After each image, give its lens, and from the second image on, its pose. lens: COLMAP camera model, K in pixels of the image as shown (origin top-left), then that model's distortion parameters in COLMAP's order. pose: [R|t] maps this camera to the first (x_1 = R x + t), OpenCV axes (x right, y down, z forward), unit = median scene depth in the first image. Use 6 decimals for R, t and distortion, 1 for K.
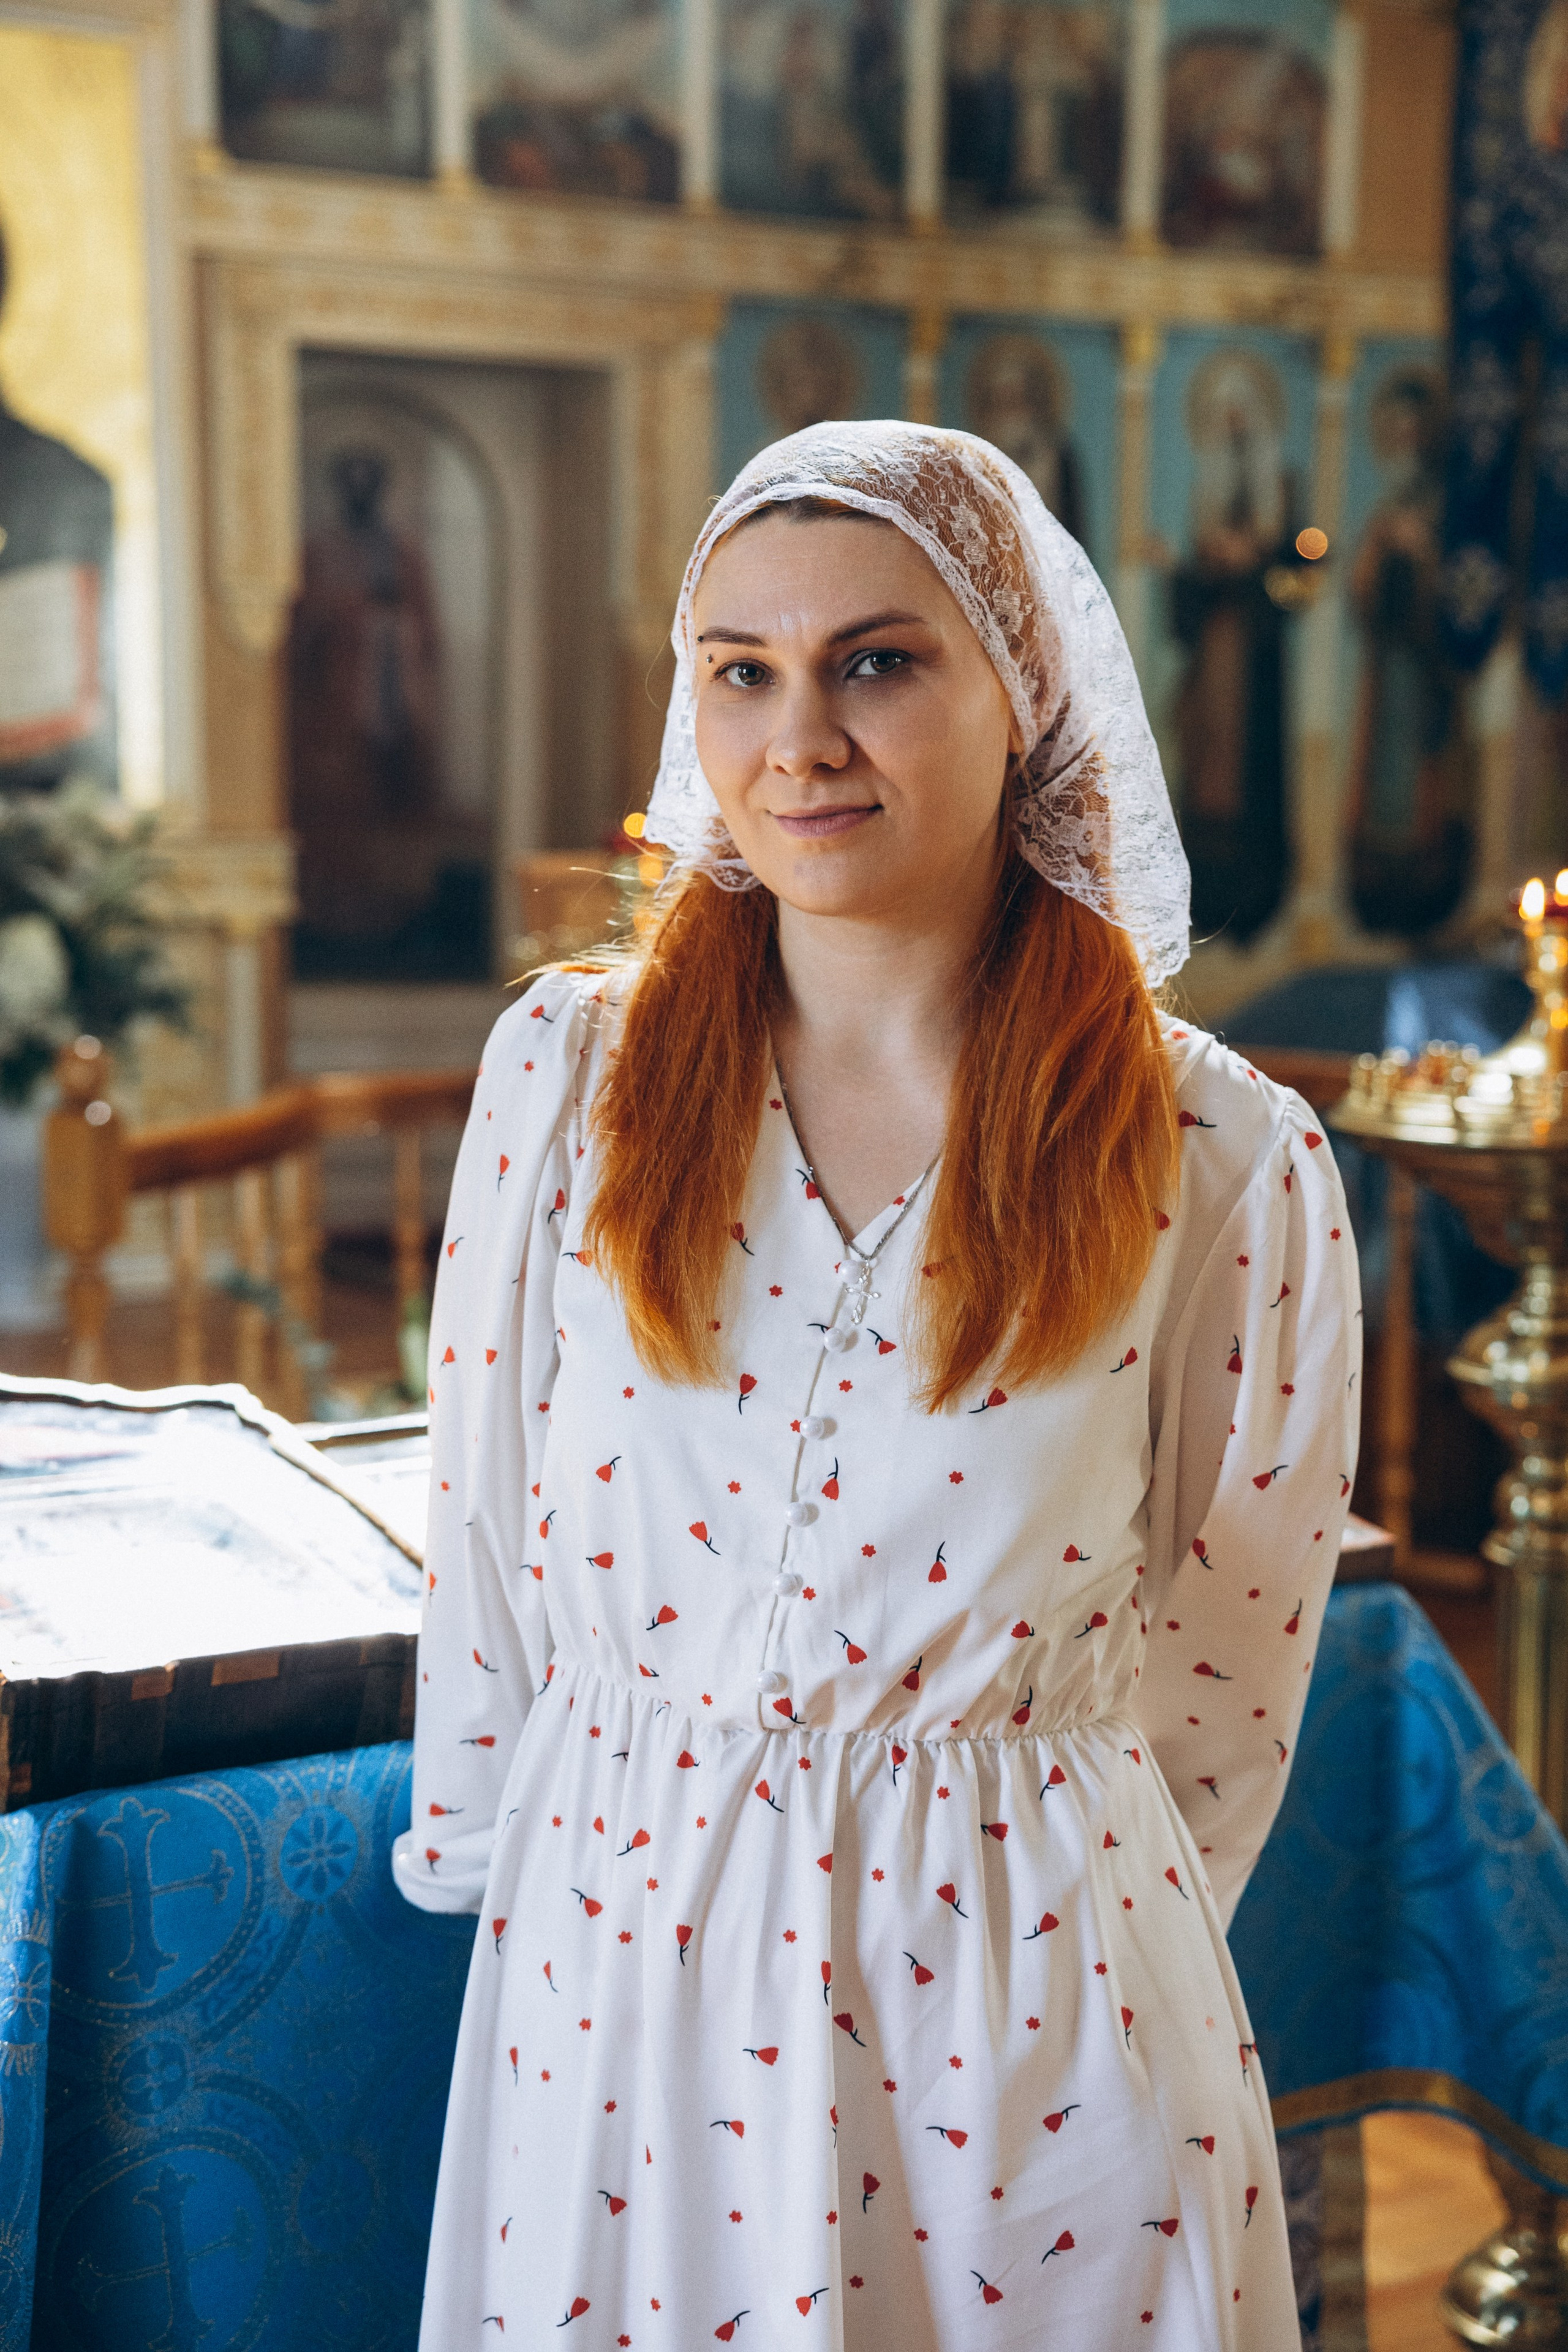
lens RADIAL K [[3647.3, 0, 764.3], [0, 3647.3, 1196.1], [0, 0, 1]] dist [0.260093, 0.000000]
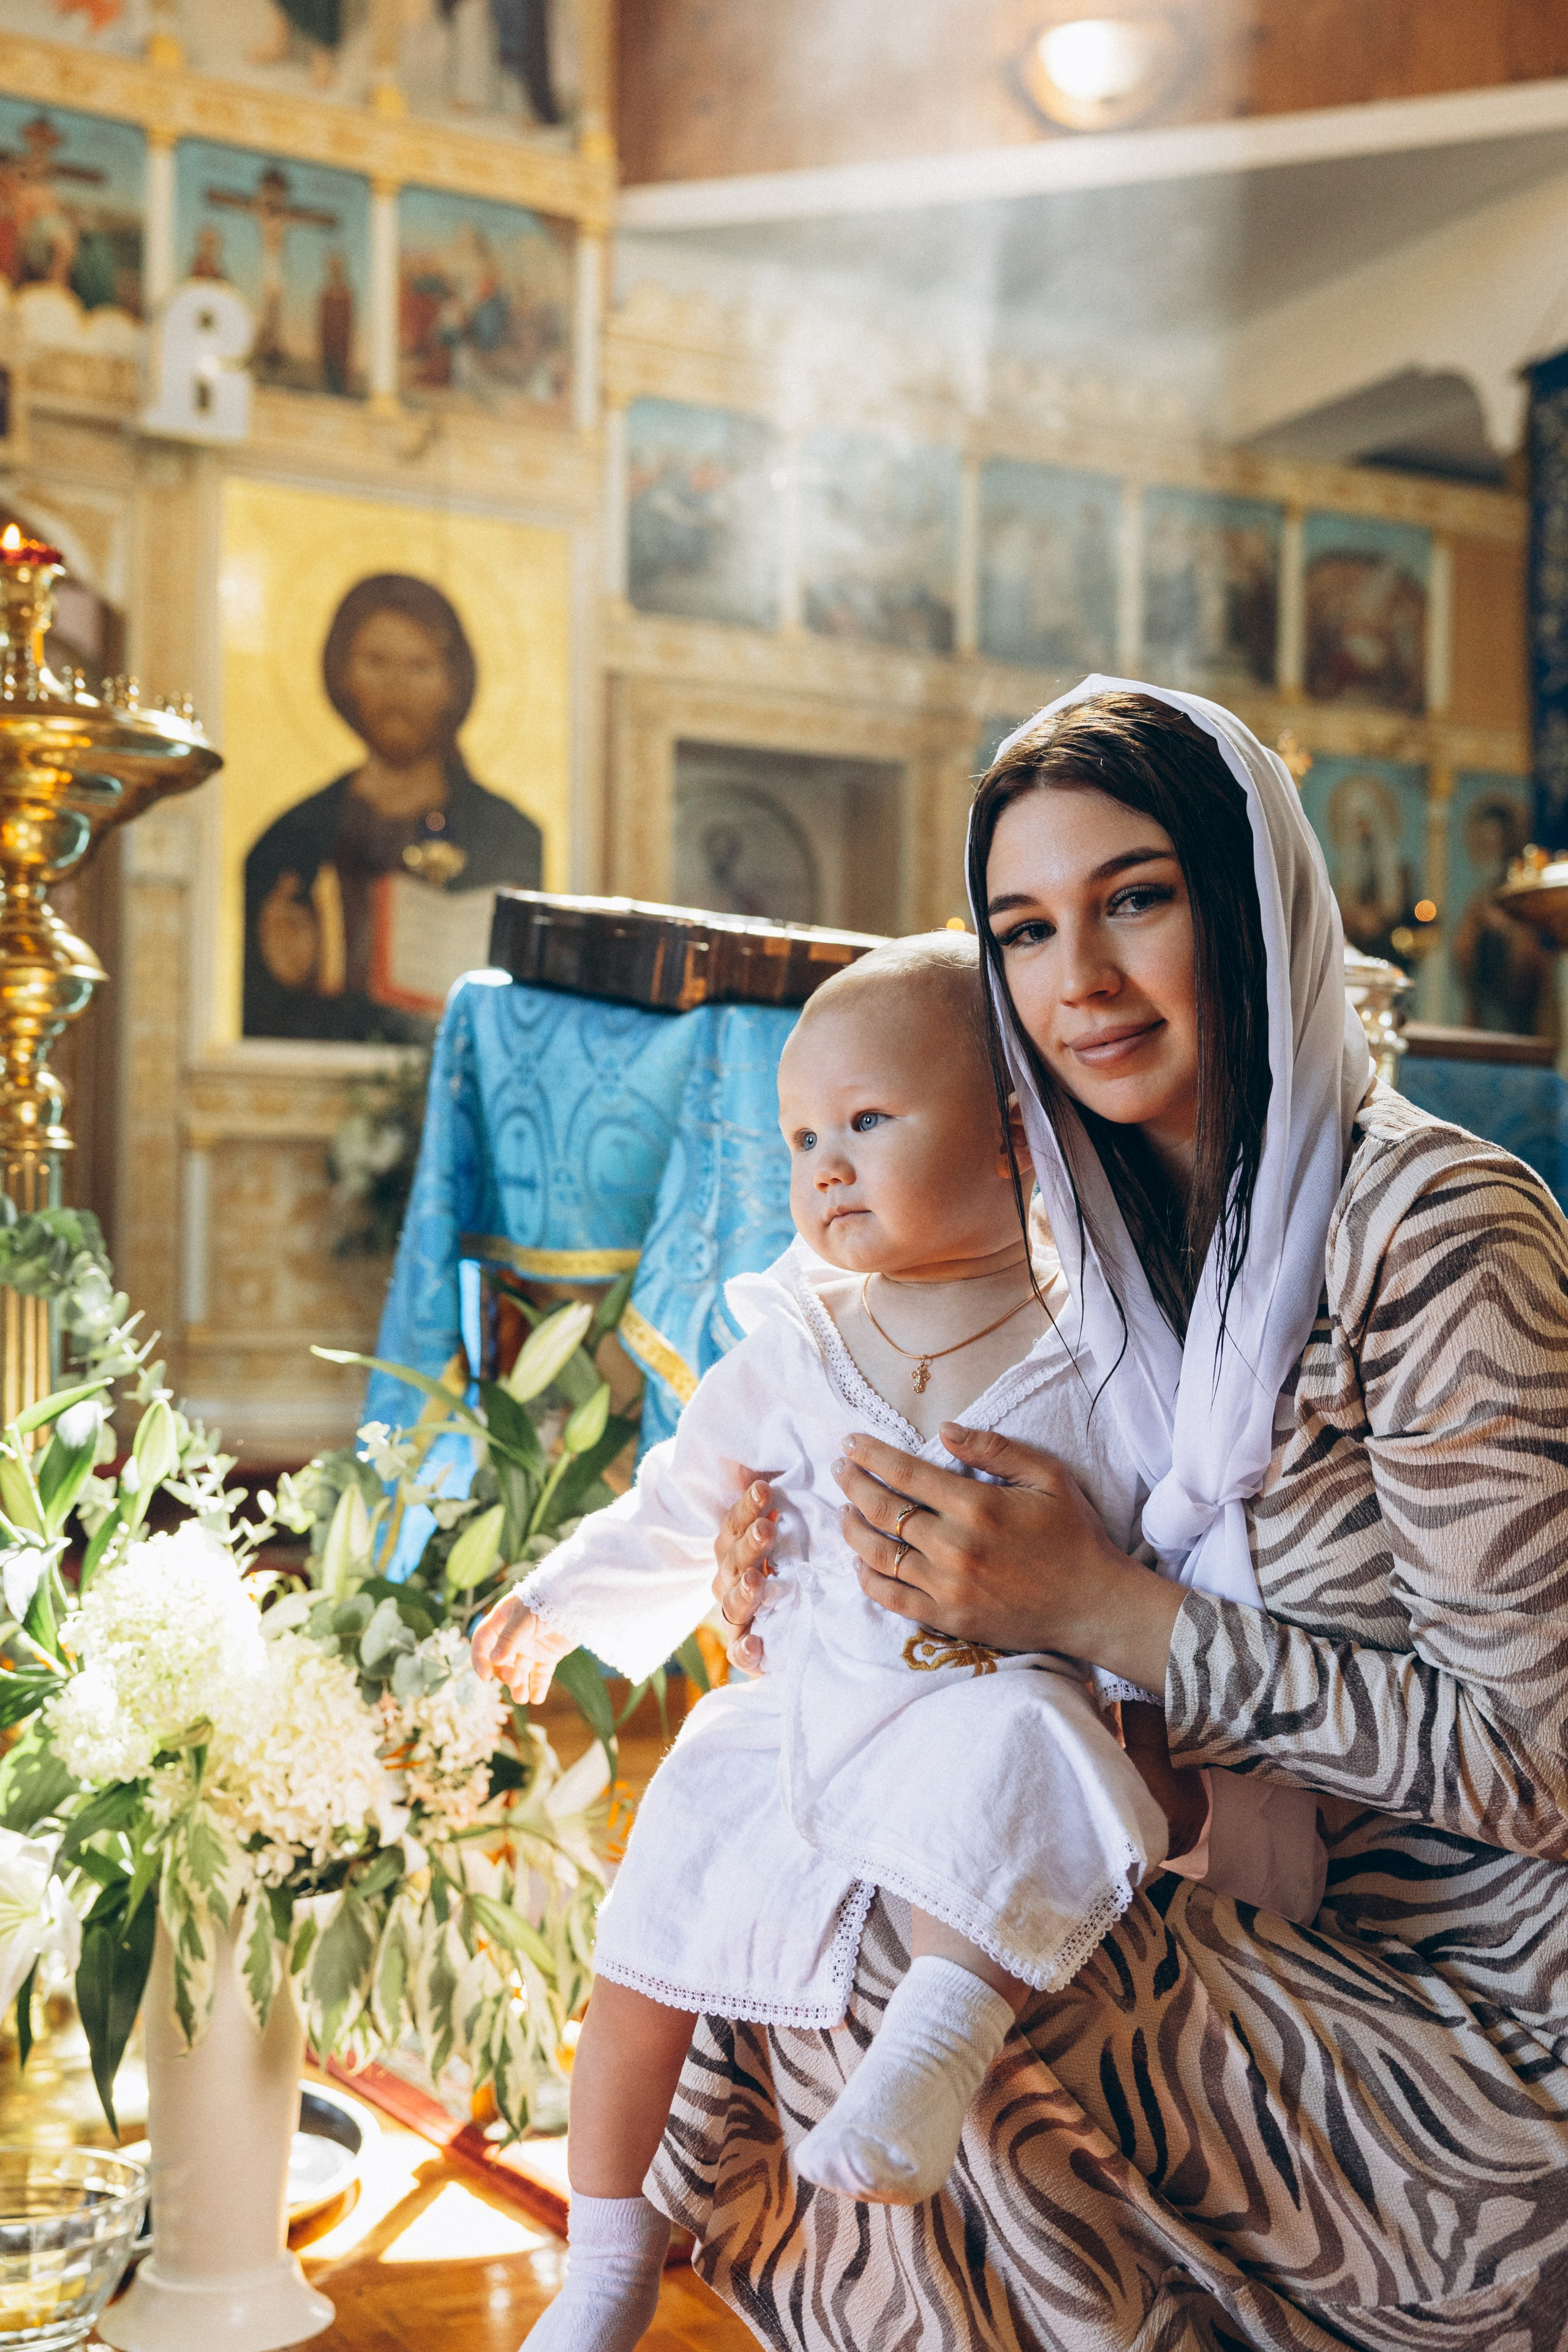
lens RADIAL K [[3017.0, 0, 780.1], [0, 3017.0, 1196.5], [0, 0, 1]] dist [0.128047, 0.000000]
pose [[0.998448, 0.006851, -0.055267, -0.023146], [-0.016090, 0.985569, -0.168510, 0.119748], [0.053315, 0.169137, 0.984149, -0.068111]]
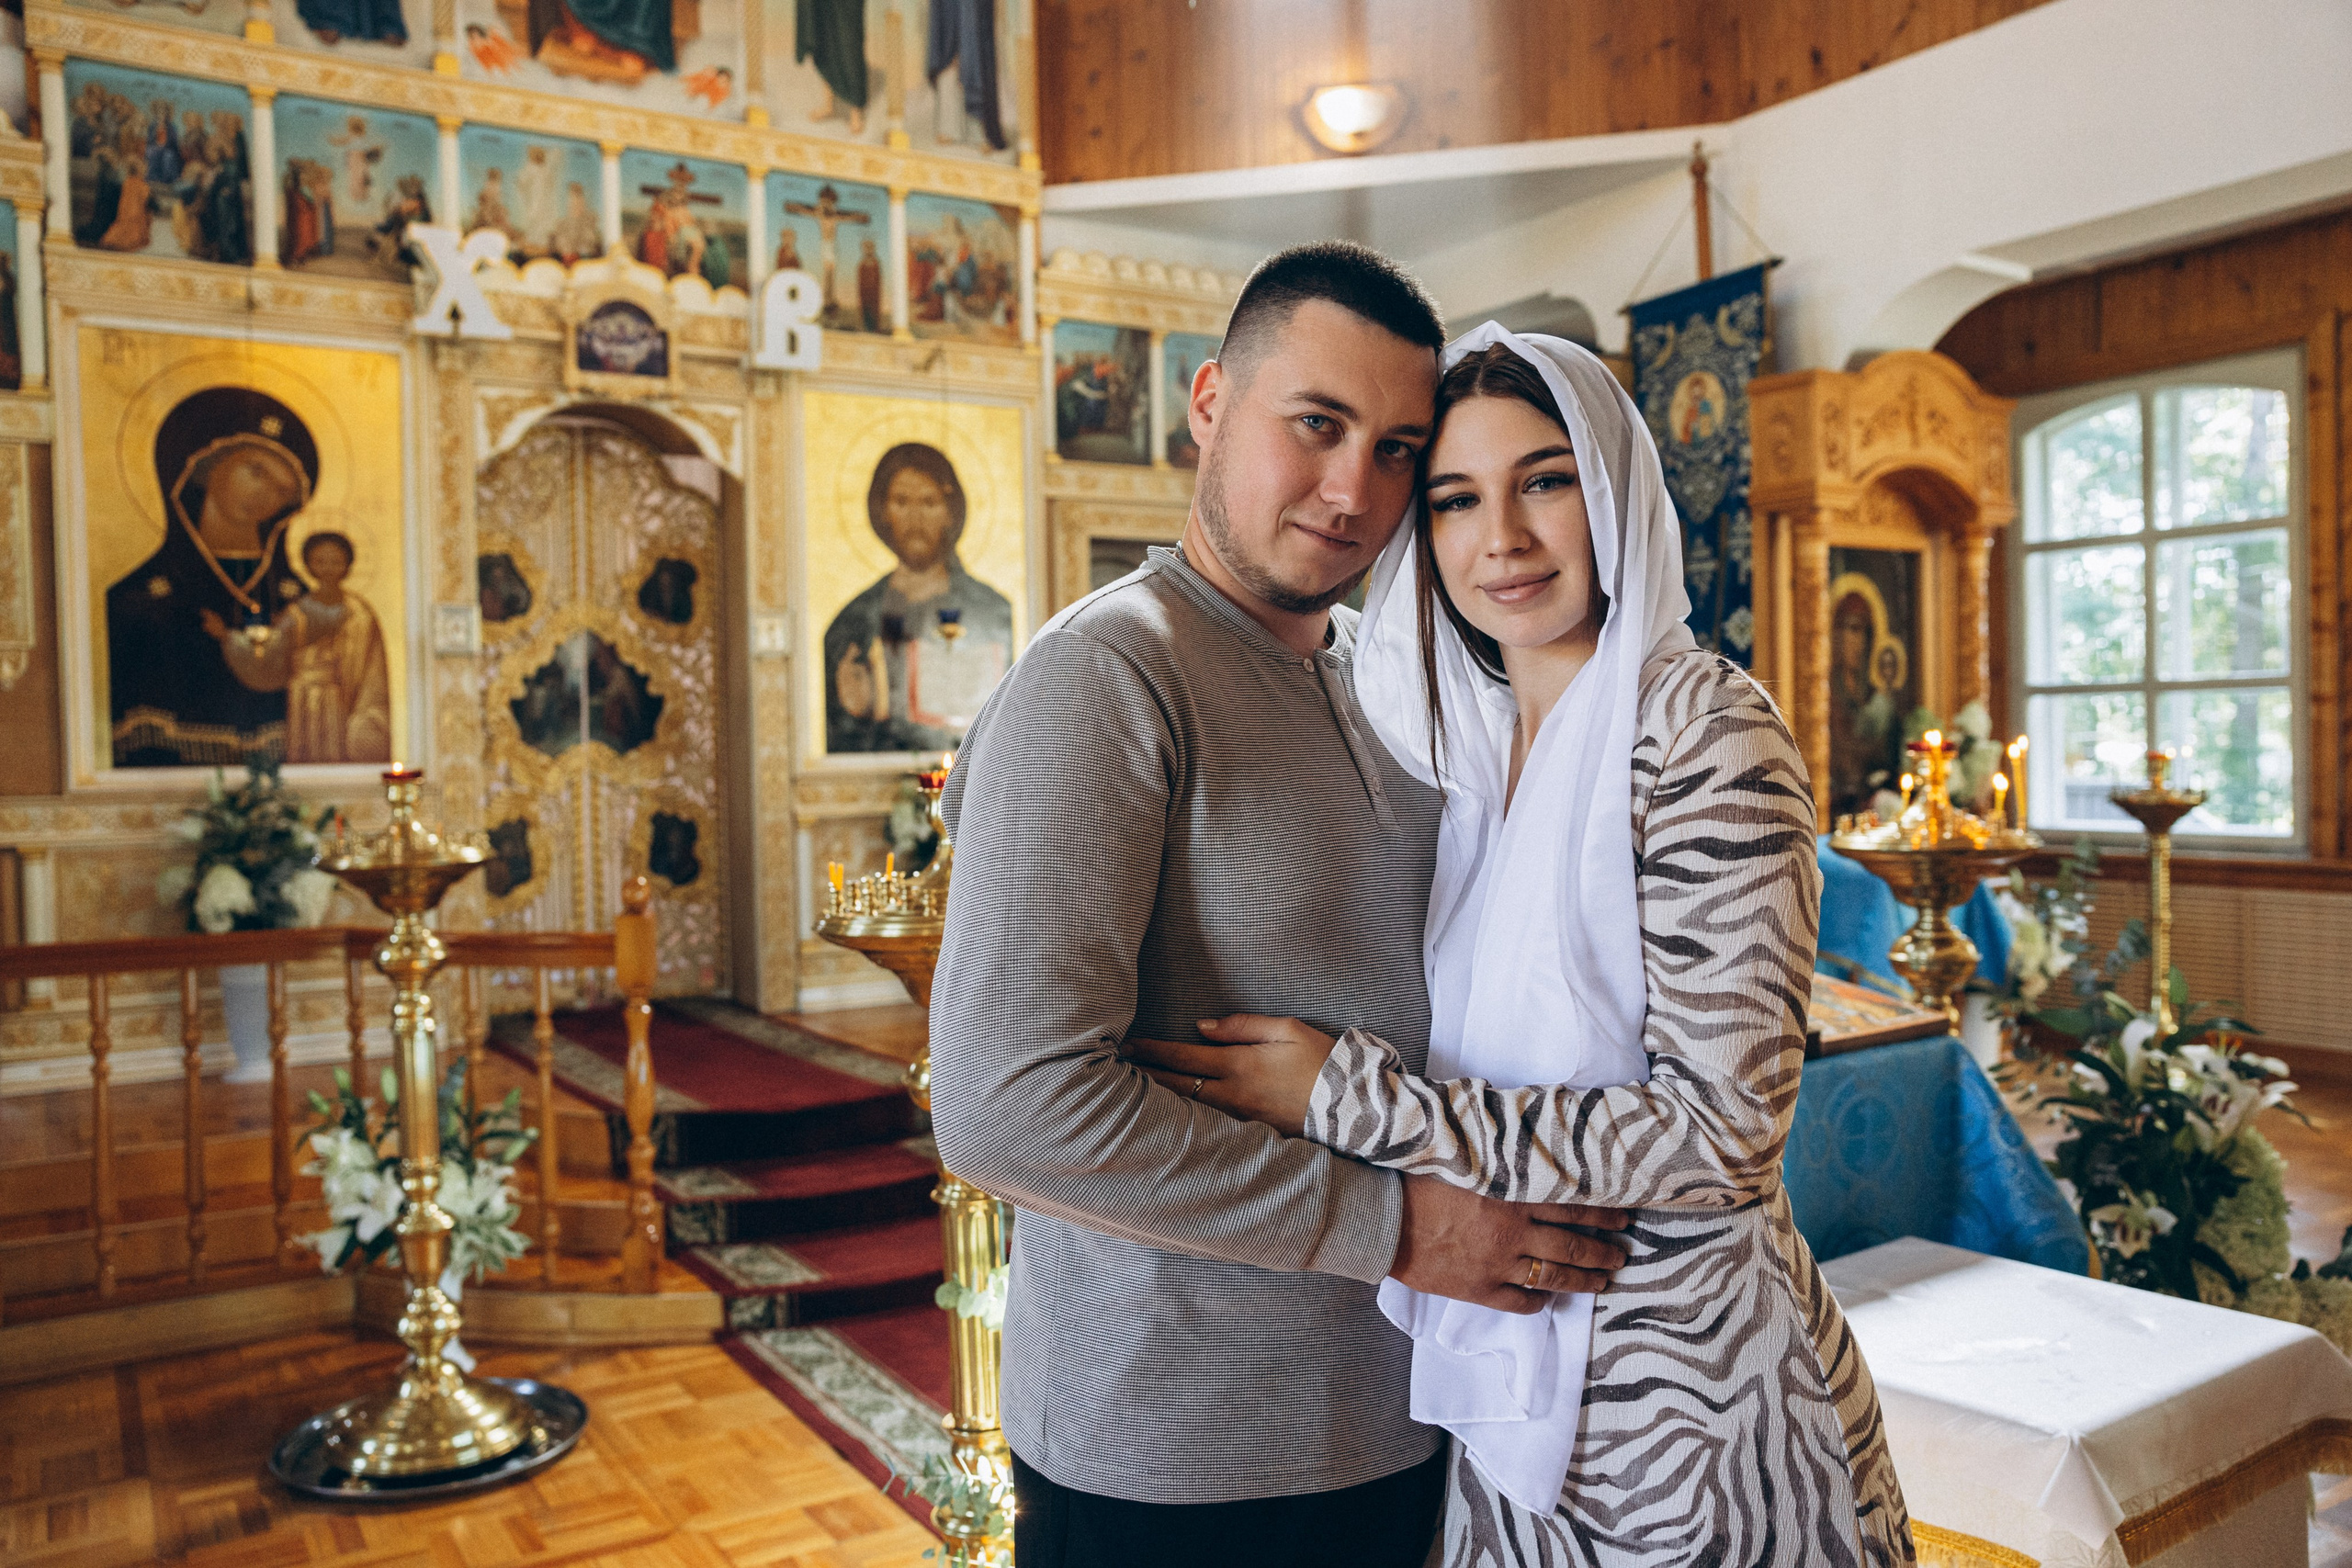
lens RADIAL K [[1836.7, 0, 1160.9], [0, 1836.7, 773.4], [0, 0, 1]] dist [-0.032322, 0.054441]
pose [[0.999468, -0.024915, 0.021049, -0.105984], [0.027012, 0.993994, -0.106050, 0.017049], [-0.018281, 0.106562, 0.994138, -0.034064]]
